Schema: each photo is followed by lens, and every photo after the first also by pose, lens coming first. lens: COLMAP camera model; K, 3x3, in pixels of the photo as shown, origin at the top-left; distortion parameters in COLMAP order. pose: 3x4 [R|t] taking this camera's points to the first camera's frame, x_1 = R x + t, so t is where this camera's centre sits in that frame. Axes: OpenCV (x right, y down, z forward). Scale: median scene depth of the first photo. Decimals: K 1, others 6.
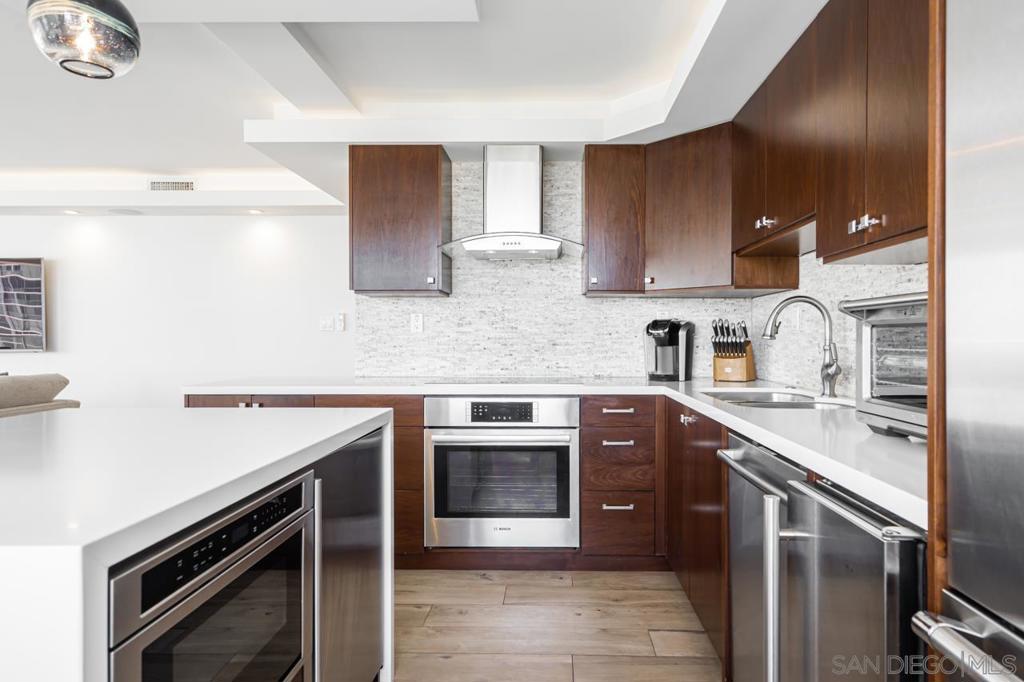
lens RADIAL K [[599.4, 0, 549.1], [0, 599.4, 334.4], [0, 0, 1]] dist [0.007996, 0.000617]
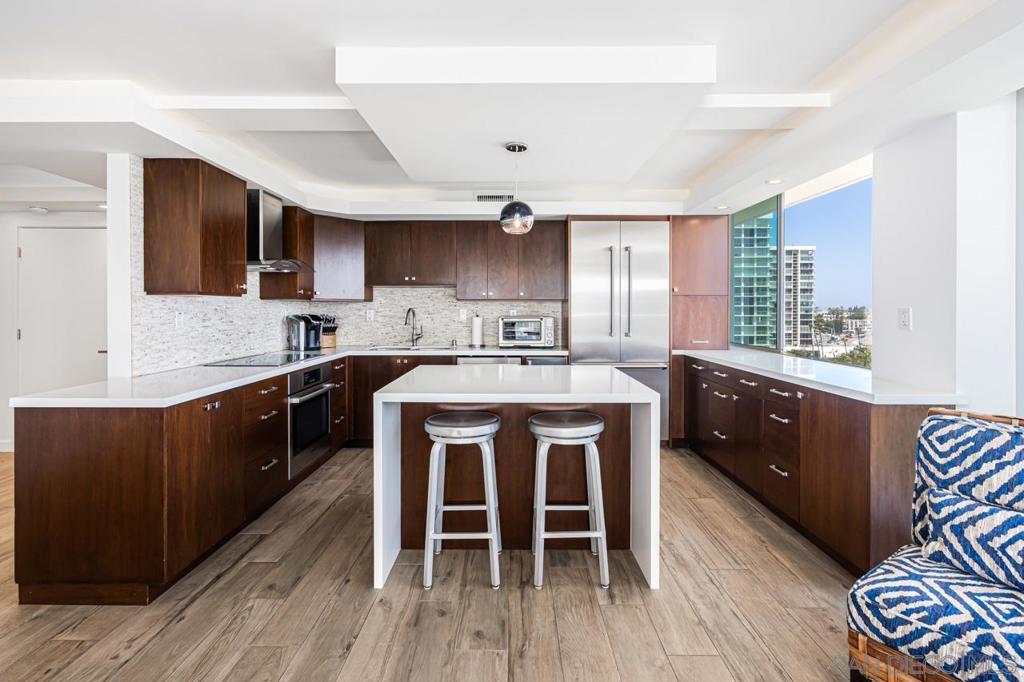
lens RADIAL K [[470.8, 0, 500.2], [0, 470.8, 311.0], [0, 0, 1]] dist [-0.001105, 0.002001]
pose [[0.011062, -0.003388, 0.999933, -1.197190], [-0.003666, 0.999987, 0.003429, -0.044511], [-0.999932, -0.003703, 0.011049, 0.453122]]
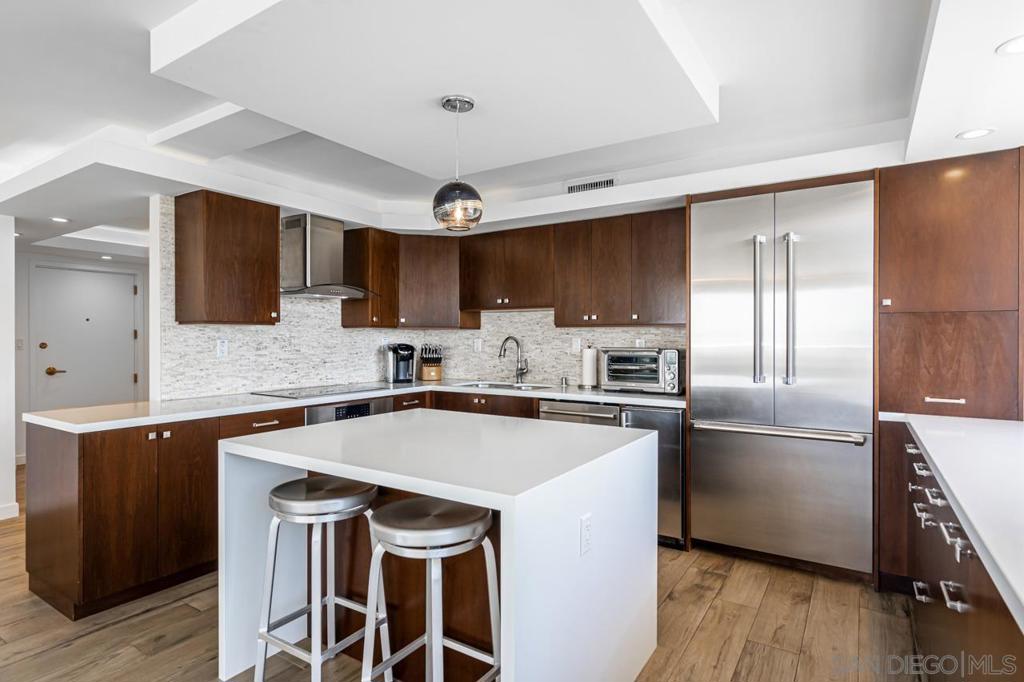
lens RADIAL K [[524.7, 0, 513.6], [0, 524.7, 339.4], [0, 0, 1]] dist [-0.005567, 0.003175]
pose [[0.538790, -0.001387, 0.842439, -0.845841], [-0.003622, 0.999986, 0.003963, -0.045897], [-0.842432, -0.005186, 0.538777, 0.004233]]
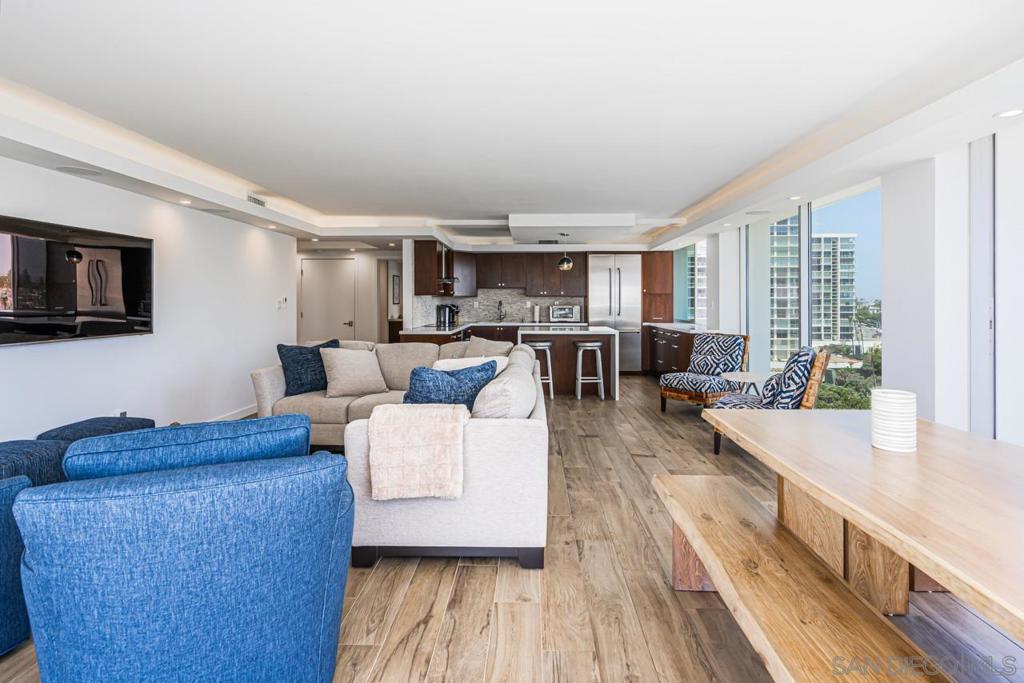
lens RADIAL K [[494.7, 0, 507.4], [0, 494.7, 303.3], [0, 0, 1]] dist [-0.003378, 0.004090]
pose [[0.033100, -0.002756, 0.999448, -2.567599], [-0.001362, 0.999995, 0.002803, -0.041313], [-0.999451, -0.001454, 0.033096, 0.620644]]
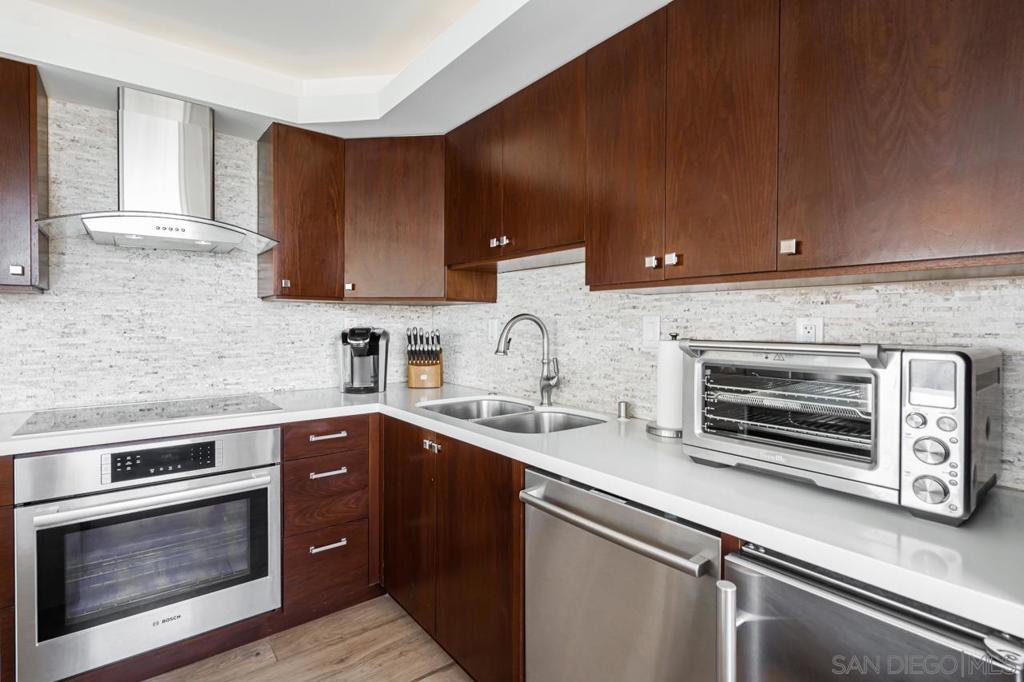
lens RADIAL K [[494.7, 0, 515.1], [0, 494.7, 326.8], [0, 0, 1]] dist [-0.003378, 0.004090]
pose [[0.779473, -0.002603, 0.626431, -0.112874], [-0.005197, 0.999930, 0.010622, -0.037716], [-0.626415, -0.011535, 0.779405, 0.244216]]
